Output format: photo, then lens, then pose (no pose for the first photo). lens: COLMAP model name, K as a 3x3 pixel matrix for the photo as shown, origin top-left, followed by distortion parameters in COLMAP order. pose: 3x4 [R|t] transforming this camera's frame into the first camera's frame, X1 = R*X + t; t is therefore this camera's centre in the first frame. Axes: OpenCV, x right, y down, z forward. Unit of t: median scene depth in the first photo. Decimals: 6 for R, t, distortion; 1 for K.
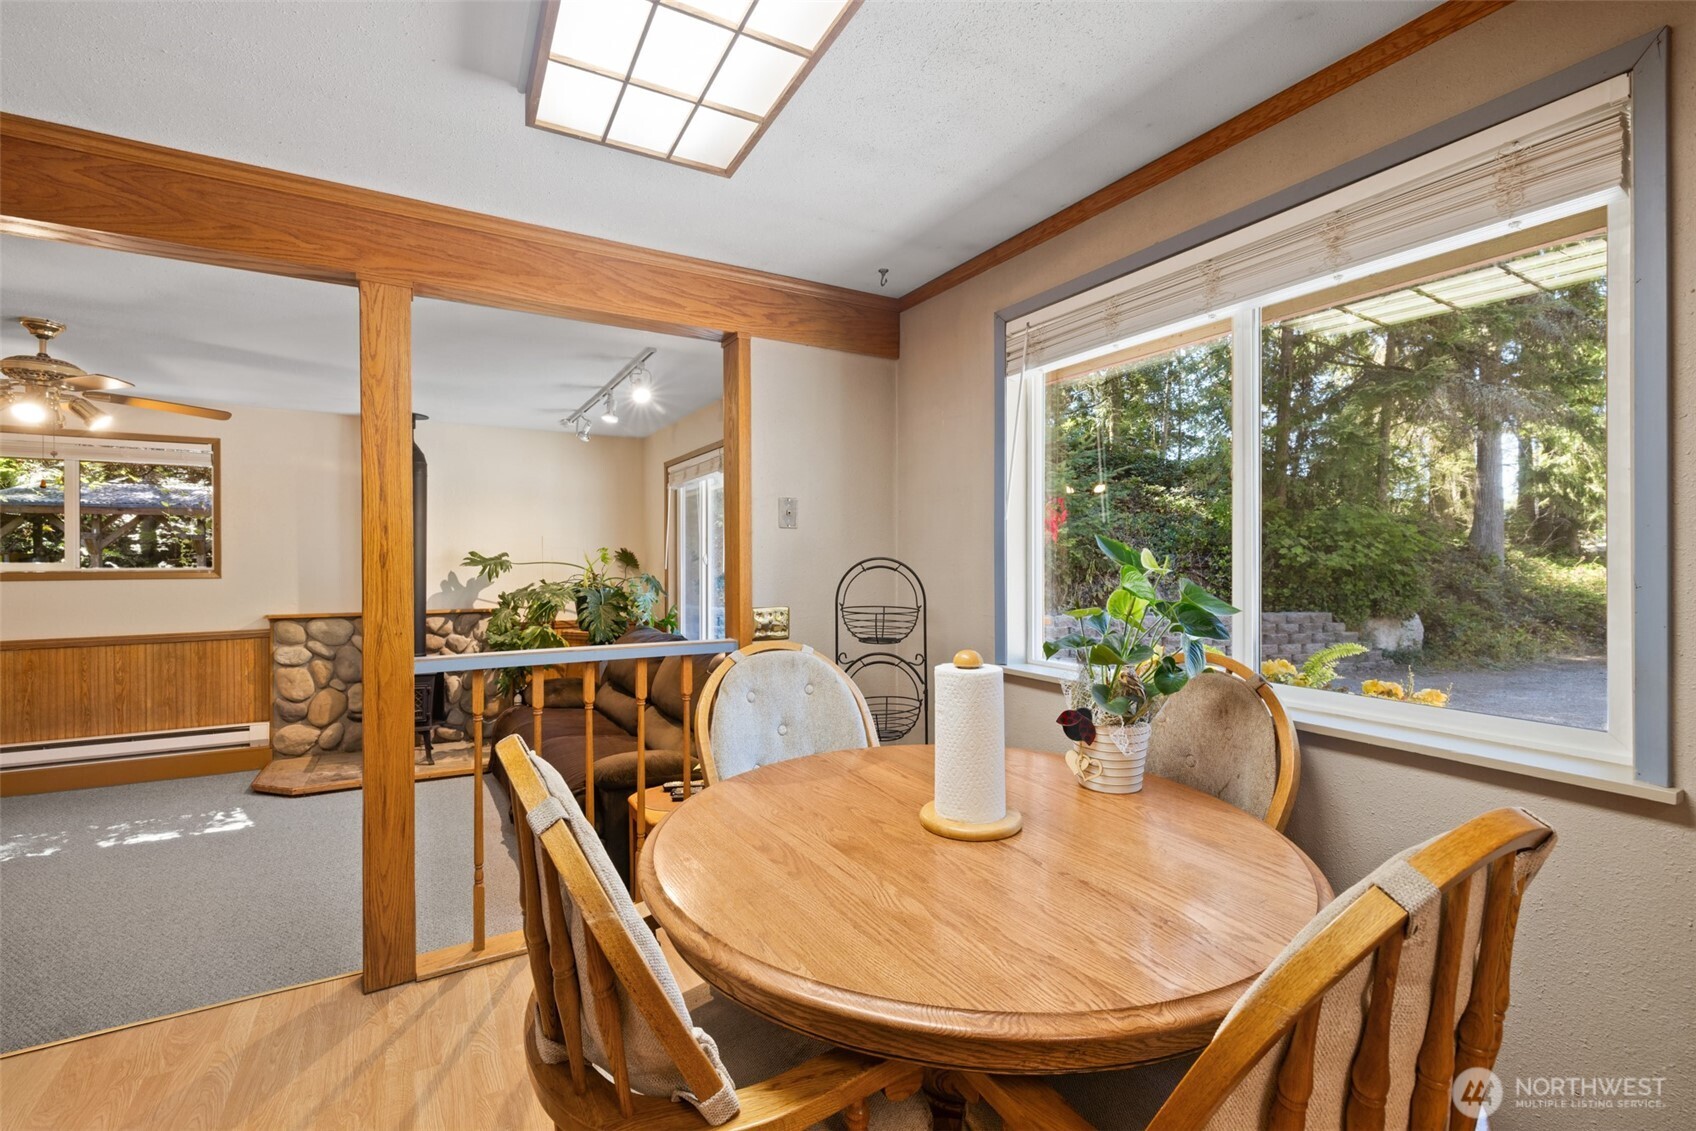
lens RADIAL K [[726.6, 0, 835.4], [0, 726.6, 562.0], [0, 0, 1]] dist [-0.001196, -0.000160]
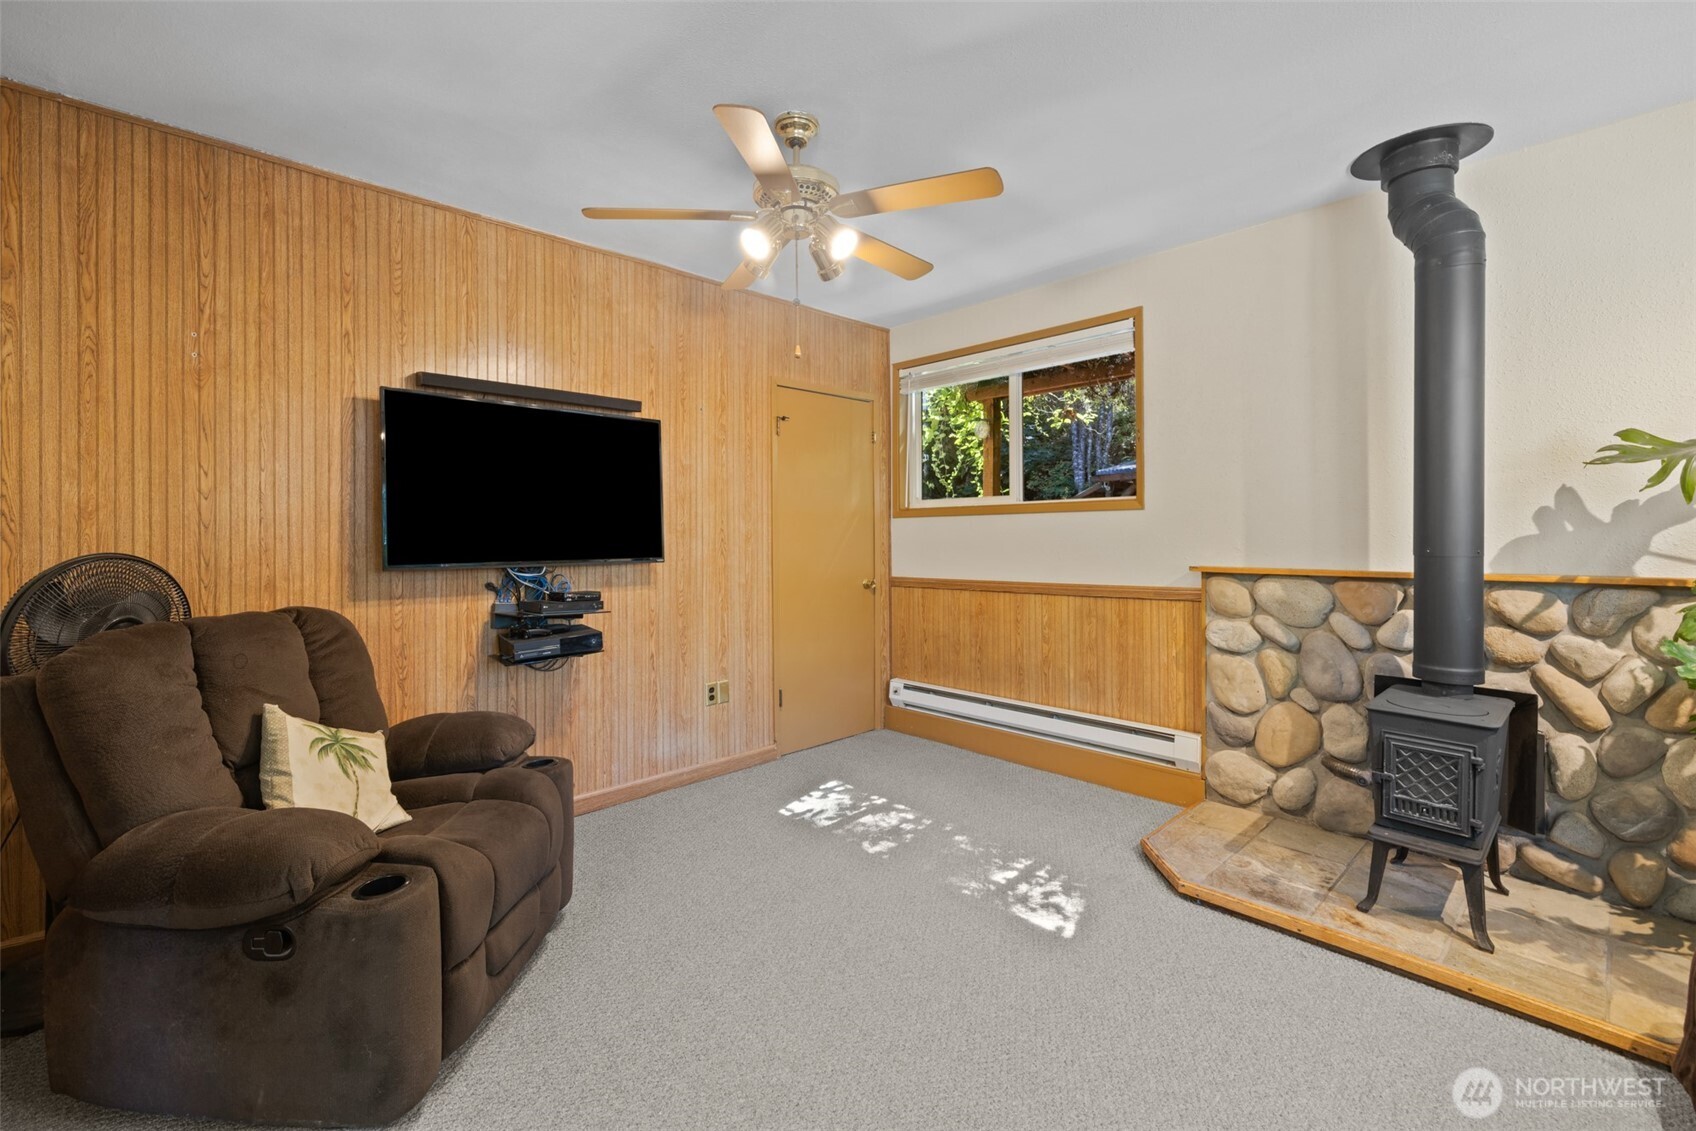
lens RADIAL K [[726.6, 0, 830.8], [0, 726.6, 536.6], [0, 0, 1]] dist [-0.001196, -0.000160]
pose [[0.234224, -0.002687, -0.972179, -0.242578], [-0.002653, 0.999991, -0.003403, 0.050151], [0.972179, 0.003377, 0.234215, 0.539477]]
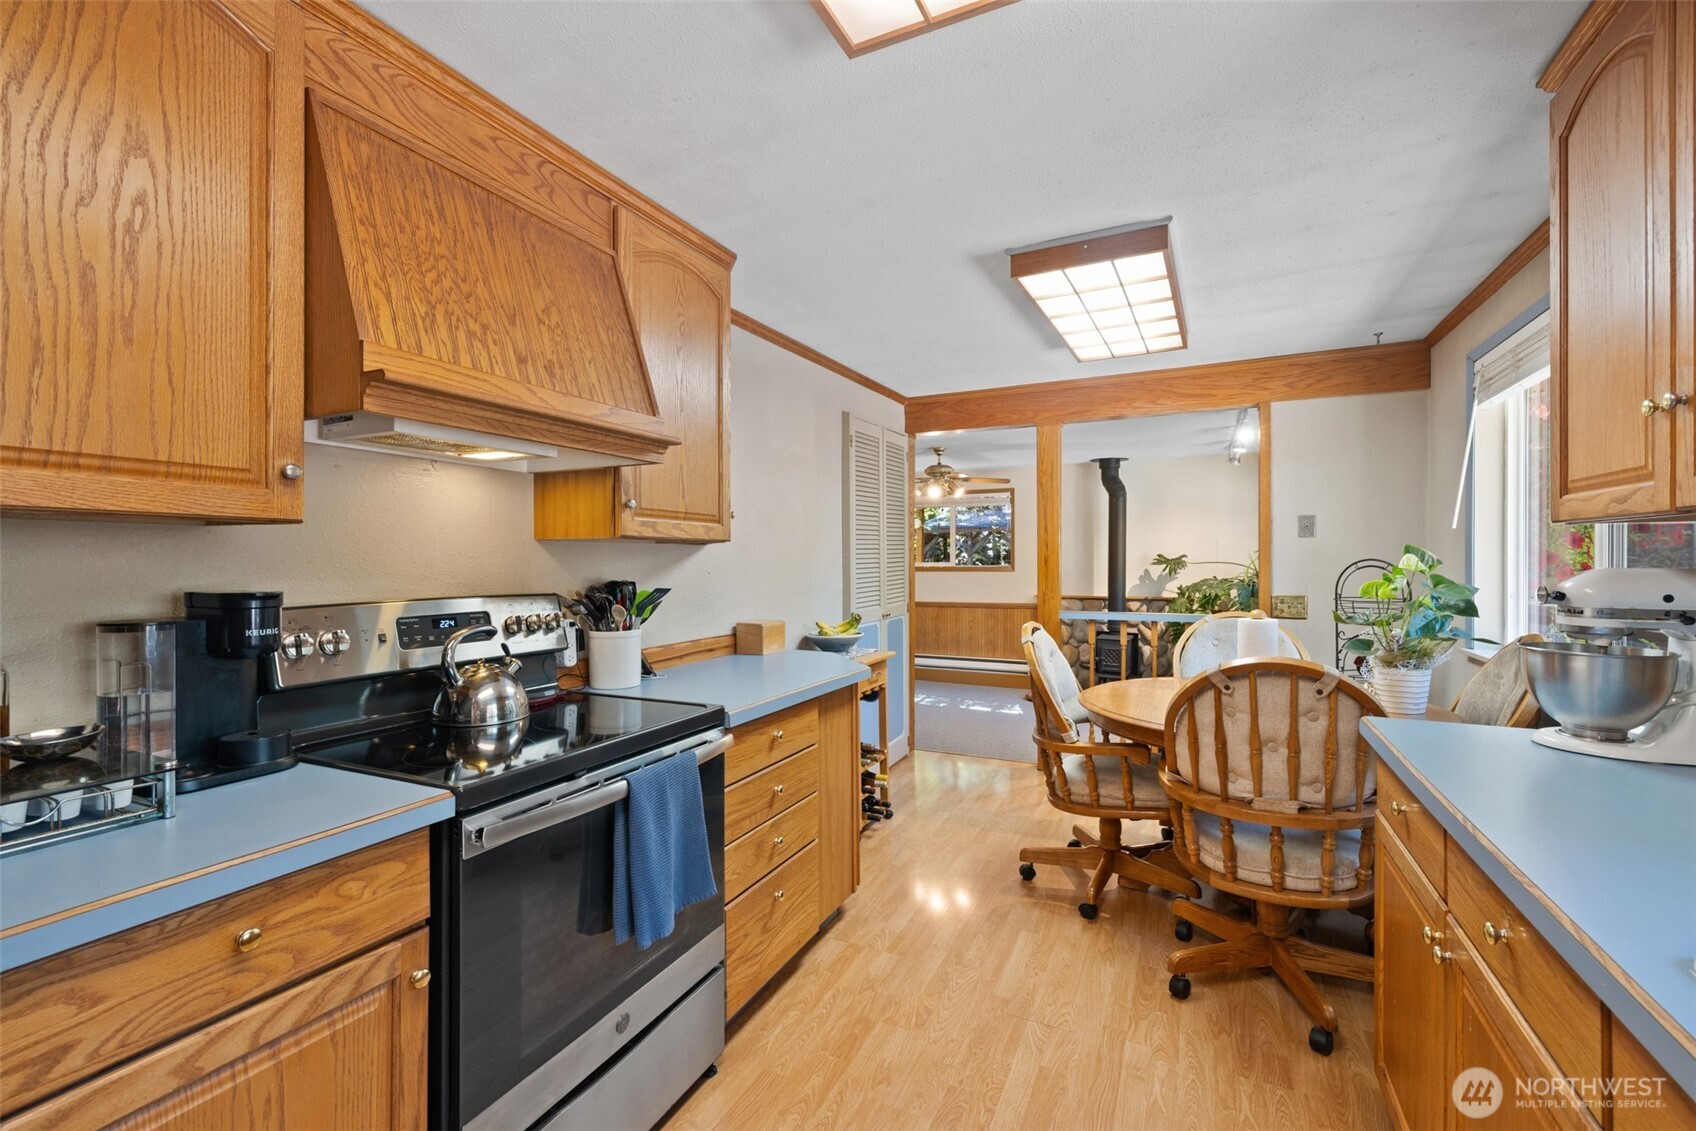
lens RADIAL K [[726.6, 0, 845.9], [0, 726.6, 561.8], [0, 0, 1]] dist [-0.001196, -0.000160]
pose [[0.560990, 0.002156, -0.827819, 0.313873], [-0.003338, 0.999994, 0.000343, 0.001007], [0.827816, 0.002571, 0.560994, -0.255237]]
